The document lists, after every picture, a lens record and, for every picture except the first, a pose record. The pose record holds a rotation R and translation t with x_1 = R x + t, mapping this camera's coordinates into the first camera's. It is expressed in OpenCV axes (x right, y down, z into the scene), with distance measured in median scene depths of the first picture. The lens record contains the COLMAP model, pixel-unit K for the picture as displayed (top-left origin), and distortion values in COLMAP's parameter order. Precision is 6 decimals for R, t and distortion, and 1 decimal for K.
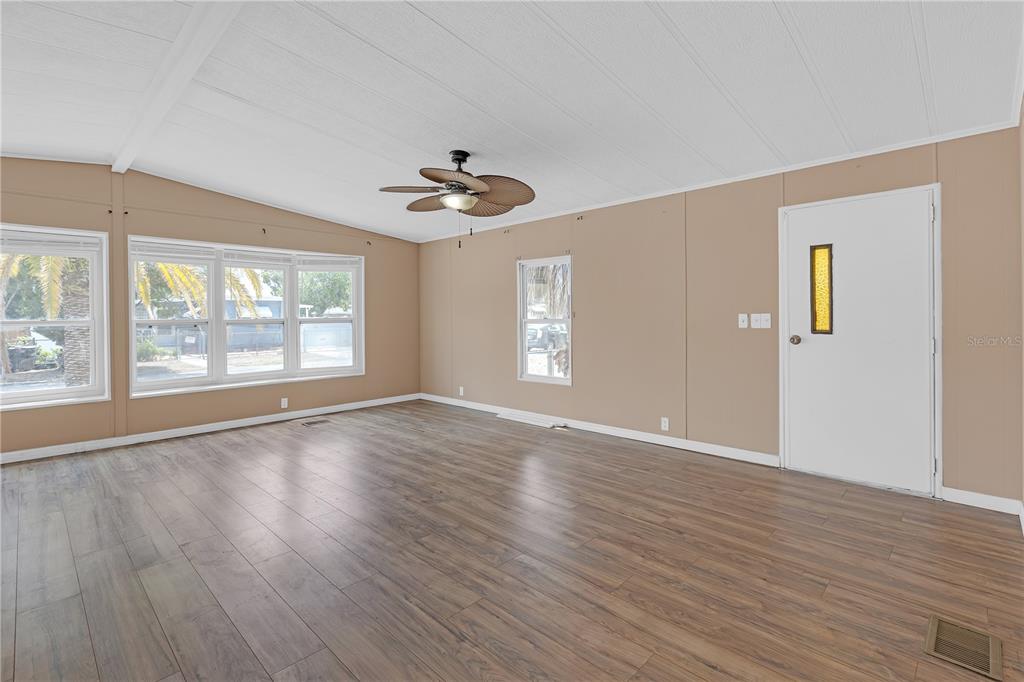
lens RADIAL K [[472.7, 0, 509.4], [0, 472.7, 322.1], [0, 0, 1]] dist [-0.000627, -0.000719]
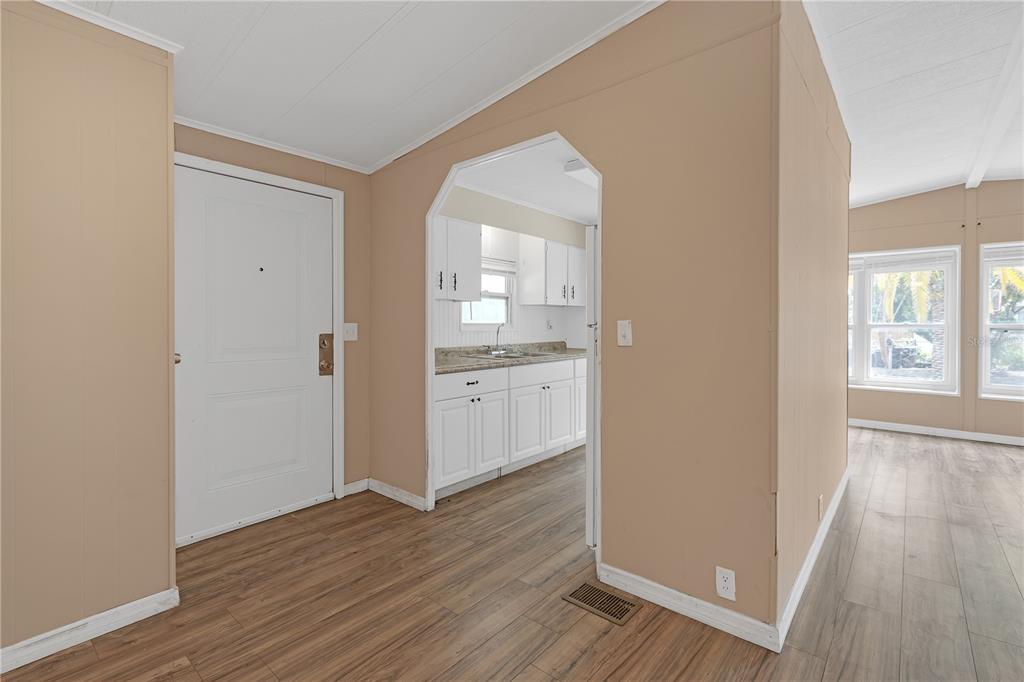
lens RADIAL K [[472.7, 0, 509.4], [0, 472.7, 322.1], [0, 0, 1]] dist [-0.000627, -0.000719]
pose [[0.064163, 0.004612, -0.997929, 0.232363], [-0.011746, 0.999924, 0.003866, -0.001608], [0.997870, 0.011474, 0.064212, -0.154848]]
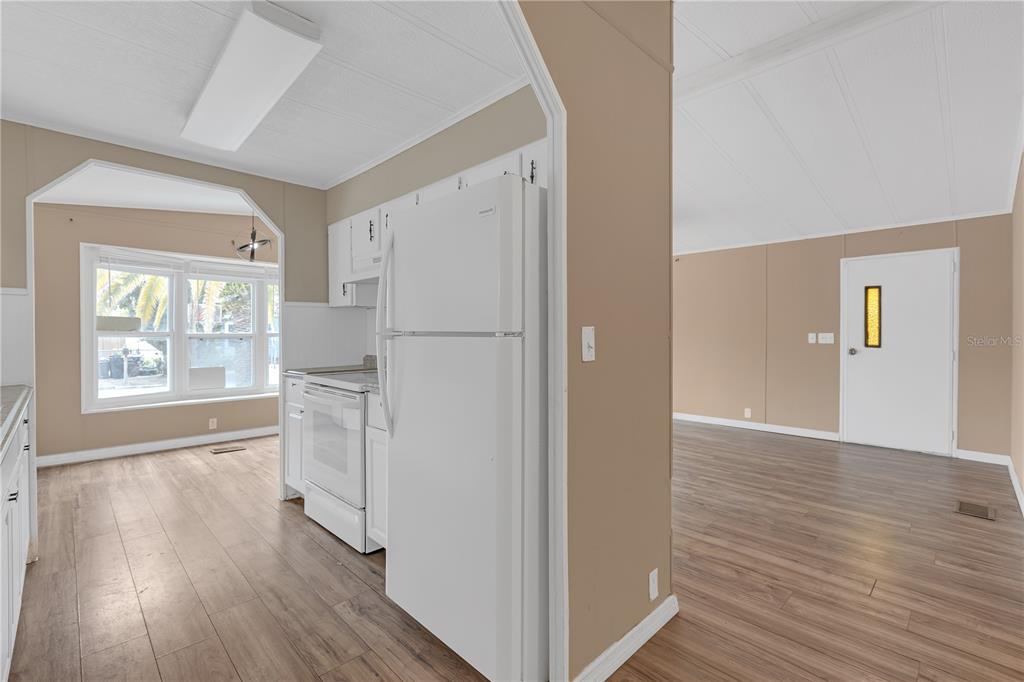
lens RADIAL K [[453.0, 0, 512.0], [0, 453.0, 341.0], [0, 0, 1]] dist [-0.000109, -0.000296]
pose [[0.999750, 0.010285, -0.019854, -0.398165], [-0.010181, 0.999934, 0.005342, 0.008425], [0.019907, -0.005138, 0.999789, -0.392208]]
